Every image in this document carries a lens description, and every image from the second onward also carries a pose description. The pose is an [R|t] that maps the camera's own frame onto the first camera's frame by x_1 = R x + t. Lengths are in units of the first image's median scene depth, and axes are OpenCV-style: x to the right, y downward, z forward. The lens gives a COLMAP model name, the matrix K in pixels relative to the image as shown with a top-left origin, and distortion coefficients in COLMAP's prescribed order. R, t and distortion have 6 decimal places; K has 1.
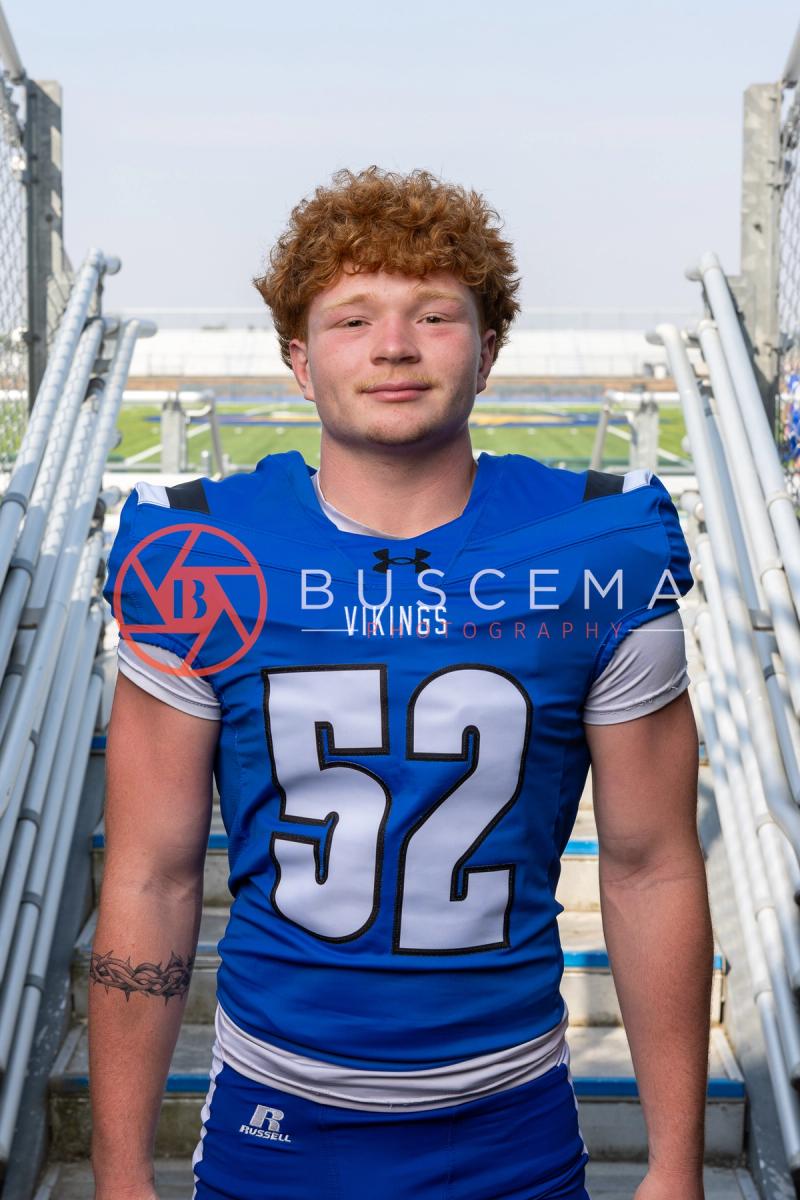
lens RADIAL K [[1998.0, 0, 403.1], [0, 1998.0, 600.4], [0, 0, 1]] dist [-0.012264, -0.069570]
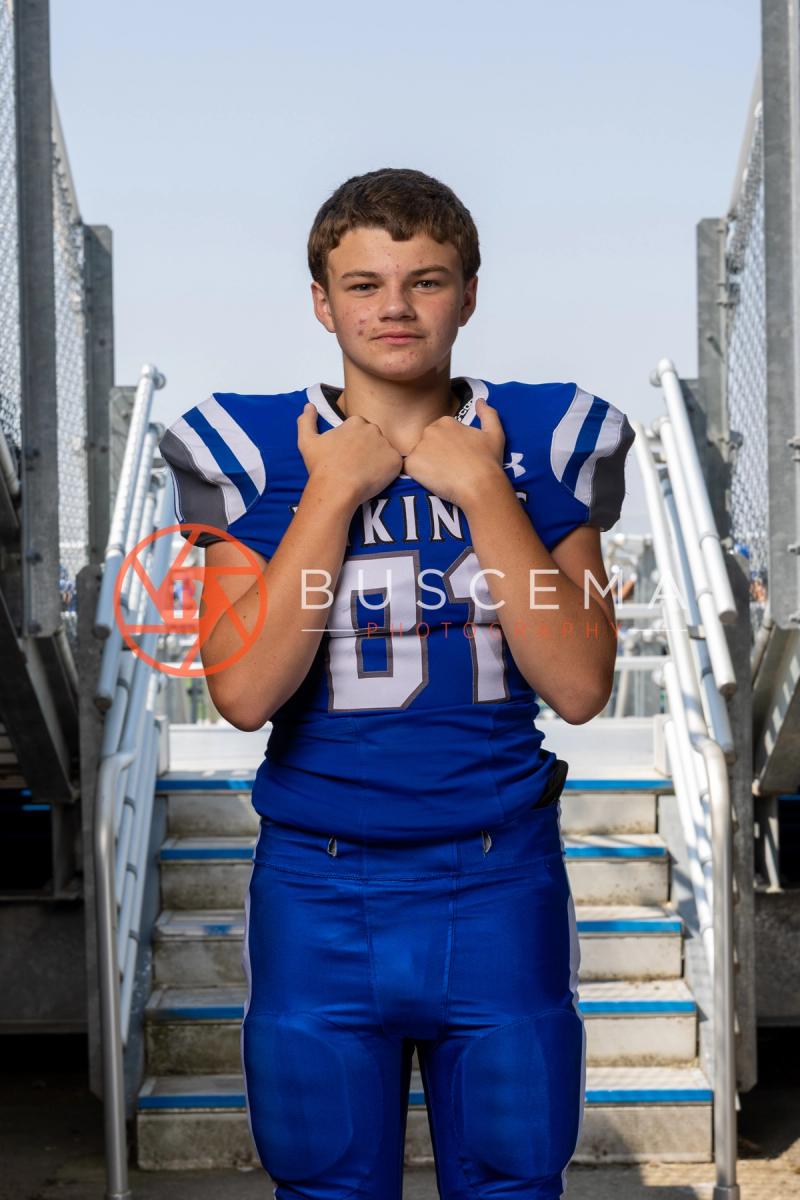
lens RADIAL K [[3168.5, 0, 291.6], [0, 3168.5, 709.0], [0, 0, 1]] dist [-0.008679, -0.009670]
pose [[0.999423, -0.020084, -0.027380, -0.021616], [0.017538, 0.995764, -0.090257, 0.193957], [0.029077, 0.089724, 0.995542, -0.845697]]
